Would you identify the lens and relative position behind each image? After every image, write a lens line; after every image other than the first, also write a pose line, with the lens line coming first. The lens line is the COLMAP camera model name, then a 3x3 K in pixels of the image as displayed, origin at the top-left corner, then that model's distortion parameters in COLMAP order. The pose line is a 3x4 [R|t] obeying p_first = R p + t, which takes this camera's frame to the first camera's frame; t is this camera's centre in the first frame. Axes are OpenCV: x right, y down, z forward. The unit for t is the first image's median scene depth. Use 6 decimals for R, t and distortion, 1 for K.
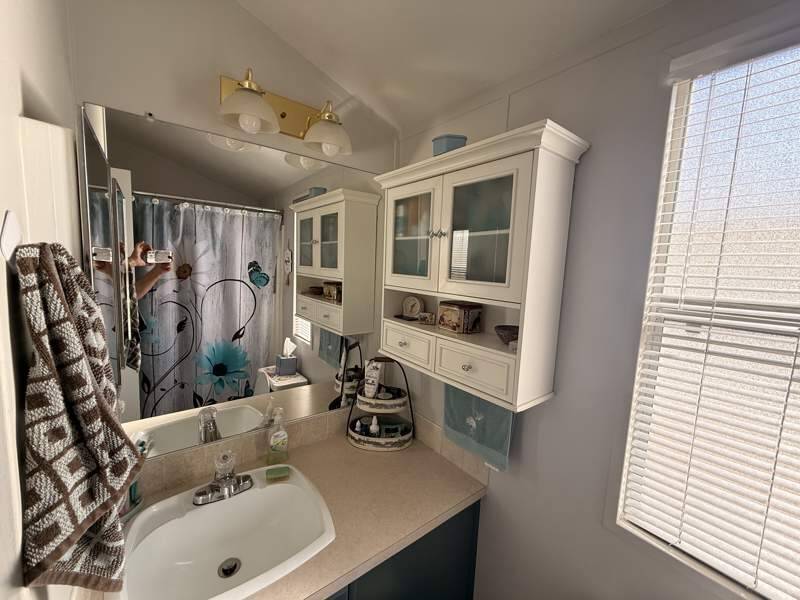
lens RADIAL K [[320.4, 0, 398.9], [0, 320.4, 299.6], [0, 0, 1]] dist [0.000659, -0.000366]
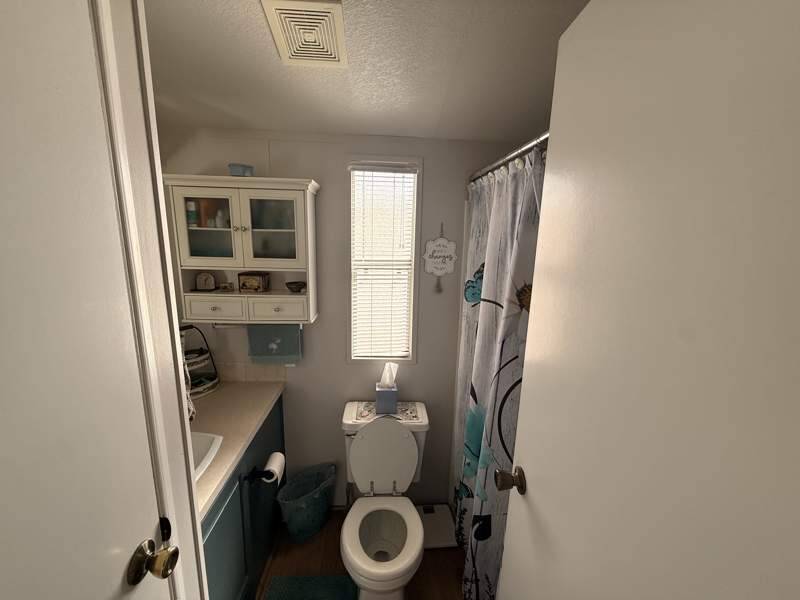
lens RADIAL K [[320.4, 0, 398.9], [0, 320.4, 299.6], [0, 0, 1]] dist [0.000659, -0.000366]
pose [[0.566881, -0.188327, 0.801984, -0.697194], [0.090021, 0.981850, 0.166933, -0.060335], [-0.818866, -0.022435, 0.573545, -0.455747]]
